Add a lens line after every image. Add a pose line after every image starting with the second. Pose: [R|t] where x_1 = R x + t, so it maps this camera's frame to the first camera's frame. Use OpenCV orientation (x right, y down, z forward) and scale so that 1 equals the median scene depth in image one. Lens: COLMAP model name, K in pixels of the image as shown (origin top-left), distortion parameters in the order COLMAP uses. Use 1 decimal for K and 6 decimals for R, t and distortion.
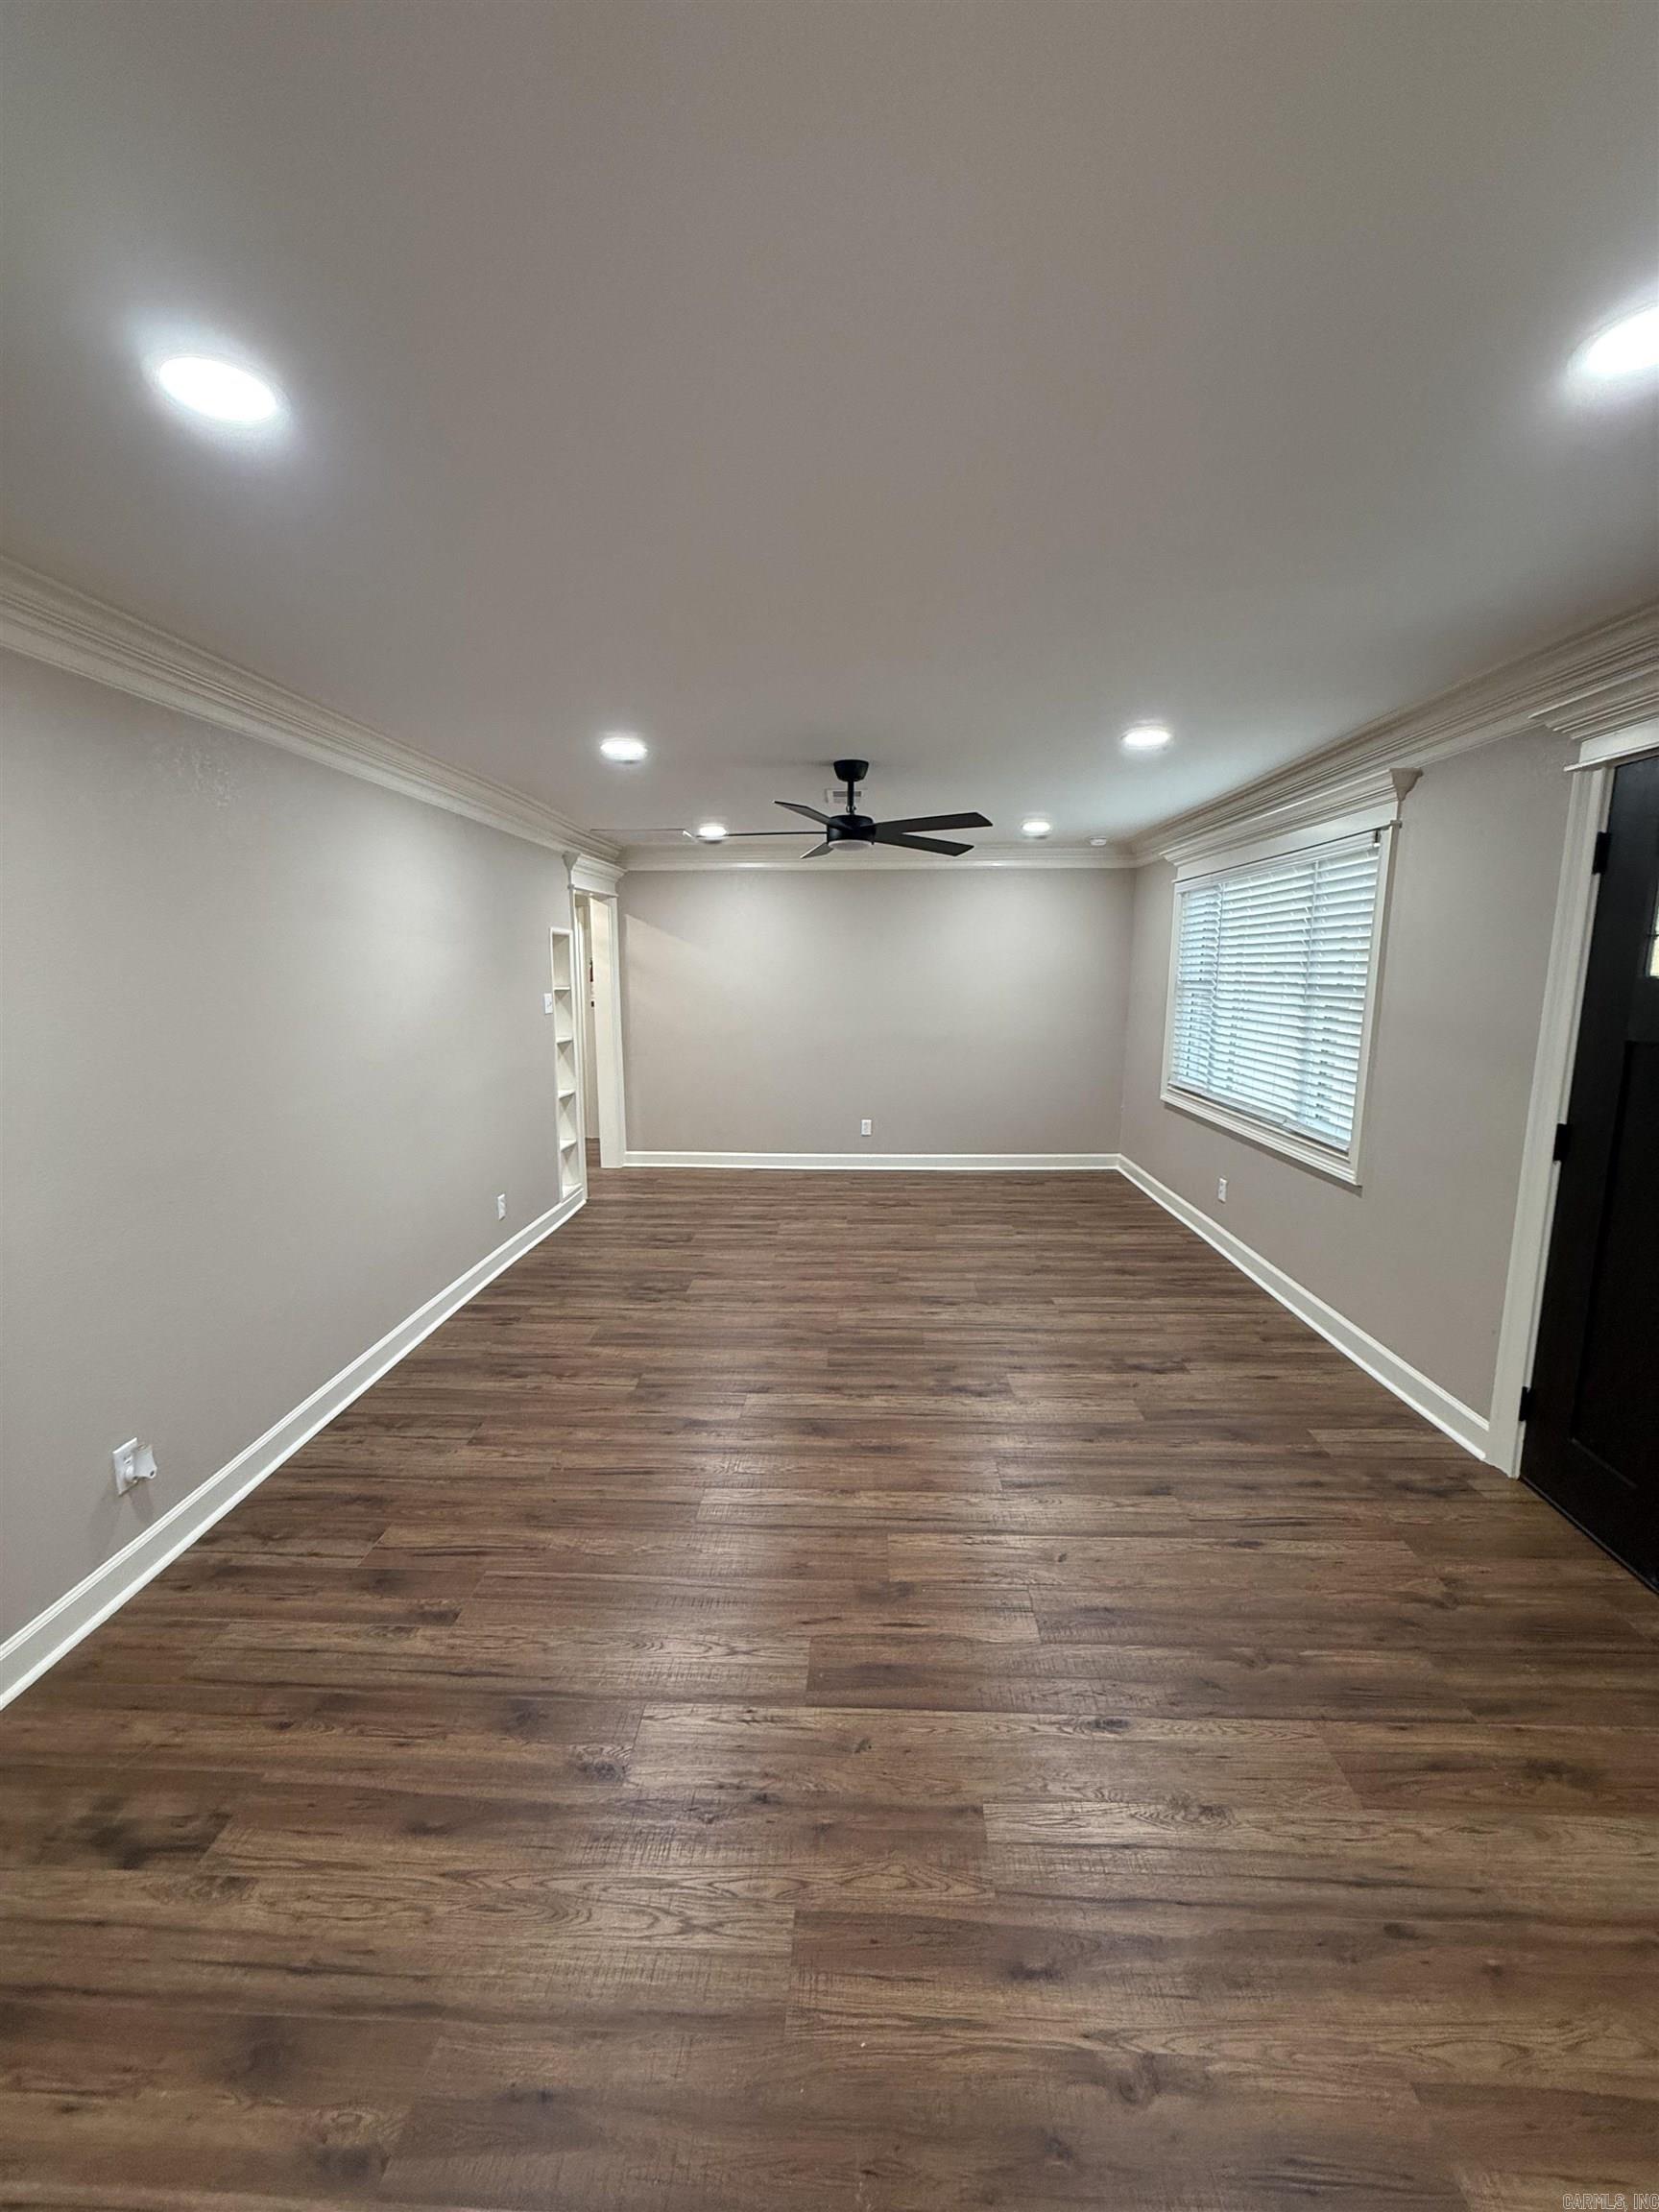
lens RADIAL K [[900.3, 0, 829.3], [0, 900.3, 1116.2], [0, 0, 1]] dist [0.002196, -0.001924]
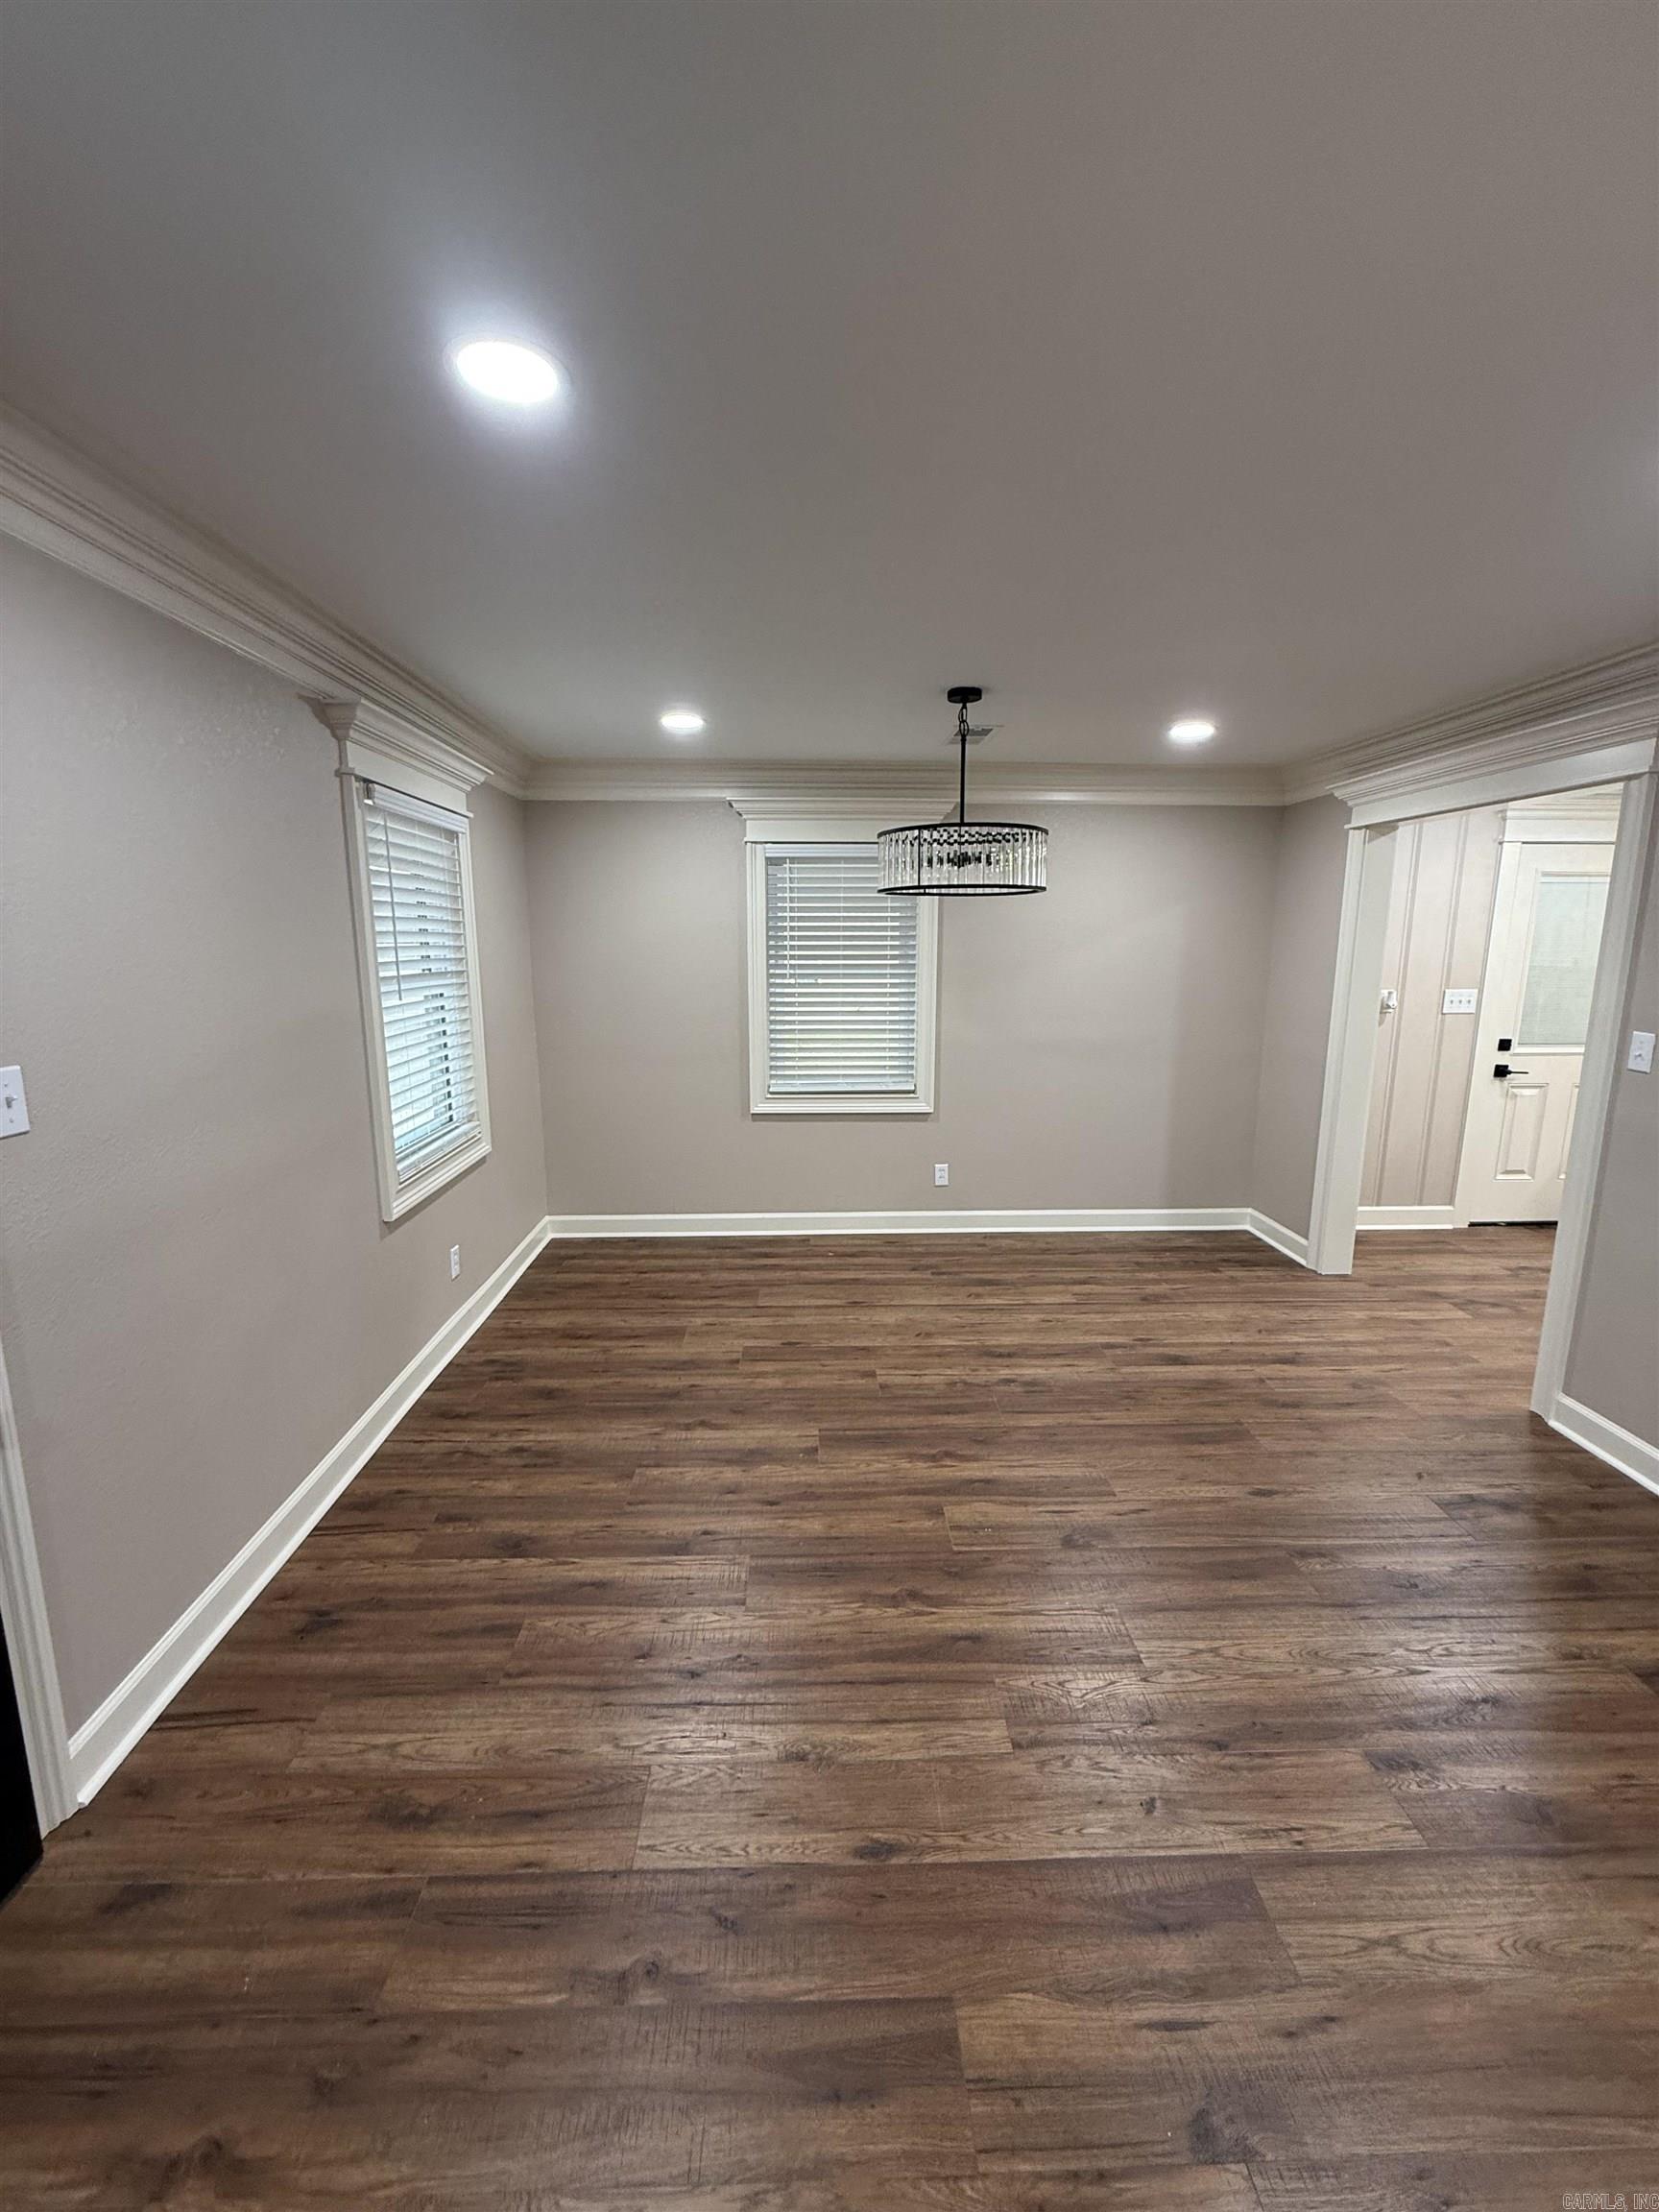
lens RADIAL K [[900.3, 0, 831.1], [0, 900.3, 1101.7], [0, 0, 1]] dist [0.002196, -0.001924]
pose [[-0.997181, 0.011709, -0.074114, 0.550496], [-0.014156, 0.940654, 0.339071, -0.362871], [0.073686, 0.339164, -0.937837, 2.094028]]
